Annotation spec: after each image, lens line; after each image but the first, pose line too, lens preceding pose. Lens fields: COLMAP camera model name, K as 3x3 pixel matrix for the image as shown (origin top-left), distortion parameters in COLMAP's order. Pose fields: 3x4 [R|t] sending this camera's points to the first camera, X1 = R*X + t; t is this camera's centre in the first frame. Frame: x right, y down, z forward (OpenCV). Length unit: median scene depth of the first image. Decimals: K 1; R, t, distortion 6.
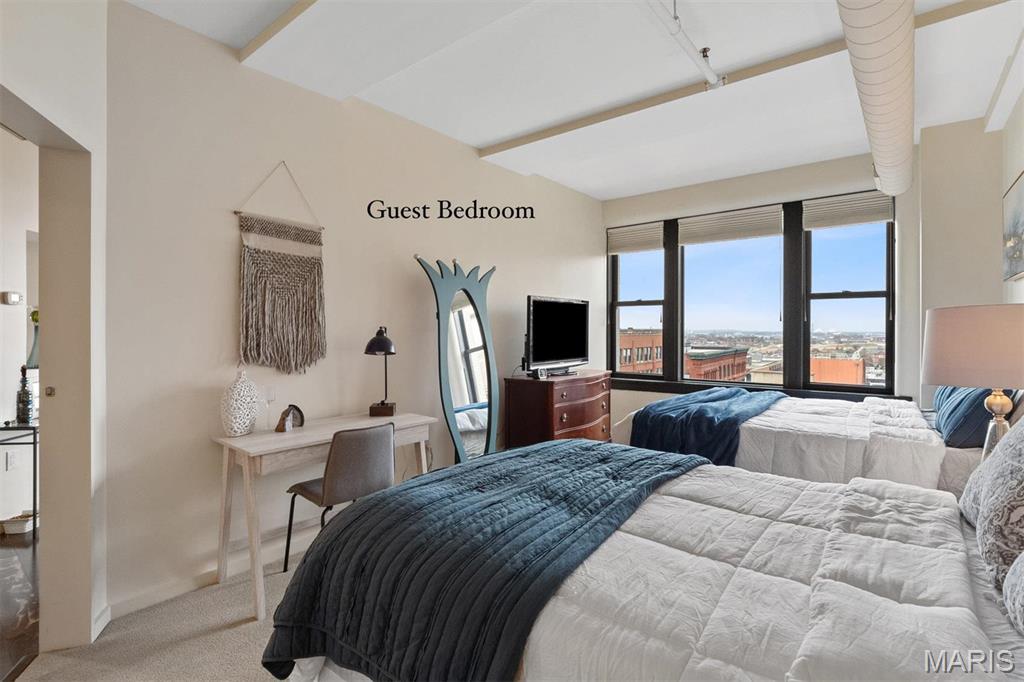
lens RADIAL K [[482.0, 0, 480.9], [0, 482.0, 331.3], [0, 0, 1]] dist [-0.000647, -0.000202]
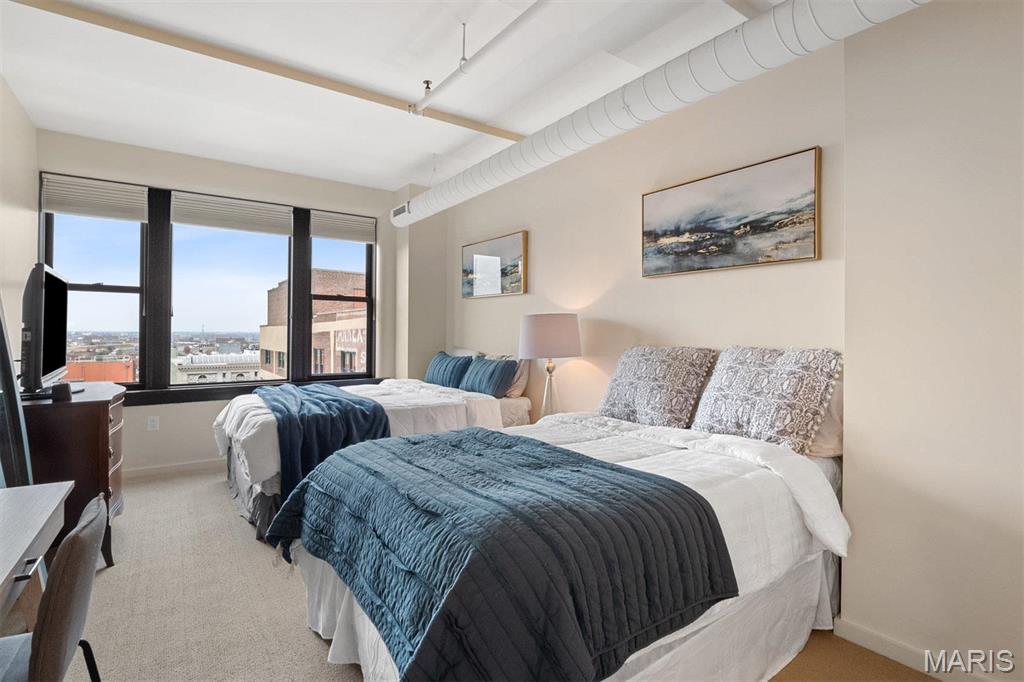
lens RADIAL K [[522.8, 0, 507.0], [0, 522.8, 335.4], [0, 0, 1]] dist [-0.000466, -0.002301]
pose [[0.232555, -0.003498, 0.972577, -0.306793], [-0.003341, 0.999985, 0.004396, 0.007727], [-0.972577, -0.004272, 0.232540, 0.224435]]
